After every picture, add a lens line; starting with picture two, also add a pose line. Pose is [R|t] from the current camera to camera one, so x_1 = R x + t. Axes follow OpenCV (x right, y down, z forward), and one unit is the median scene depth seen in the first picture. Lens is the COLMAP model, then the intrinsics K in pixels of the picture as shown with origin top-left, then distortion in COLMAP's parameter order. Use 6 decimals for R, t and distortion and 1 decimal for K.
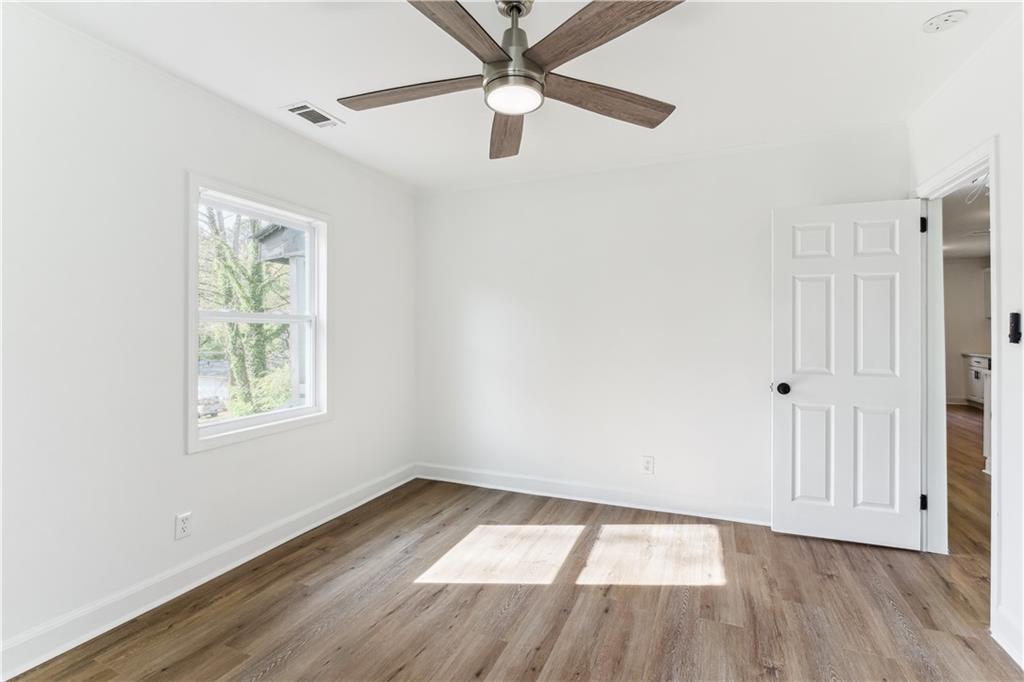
lens RADIAL K [[475.5, 0, 526.6], [0, 475.5, 325.1], [0, 0, 1]] dist [-0.008501, -0.000312]
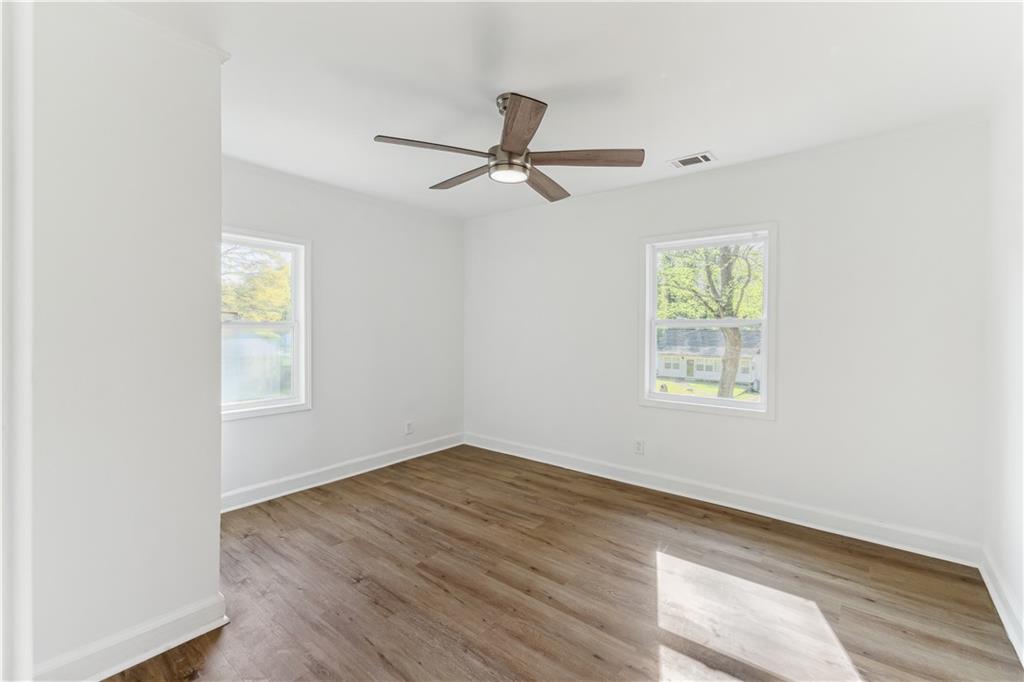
lens RADIAL K [[441.7, 0, 508.7], [0, 441.7, 336.5], [0, 0, 1]] dist [0.000240, 0.000262]
pose [[-0.308071, 0.010931, -0.951301, 0.825861], [-0.000105, 0.999934, 0.011524, 0.004022], [0.951364, 0.003650, -0.308049, 0.916409]]
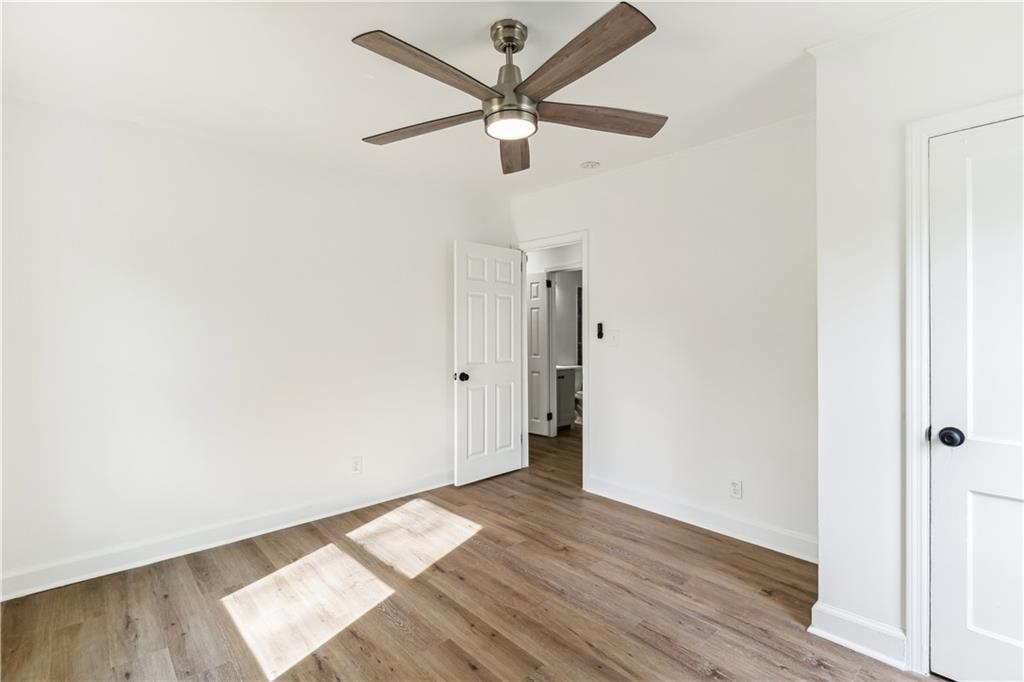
lens RADIAL K [[475.5, 0, 515.1], [0, 475.5, 336.6], [0, 0, 1]] dist [-0.008501, -0.000312]
pose [[0.441340, -0.016020, 0.897197, -0.668502], [-0.000388, 0.999837, 0.018043, -0.003553], [-0.897340, -0.008311, 0.441262, 0.318886]]
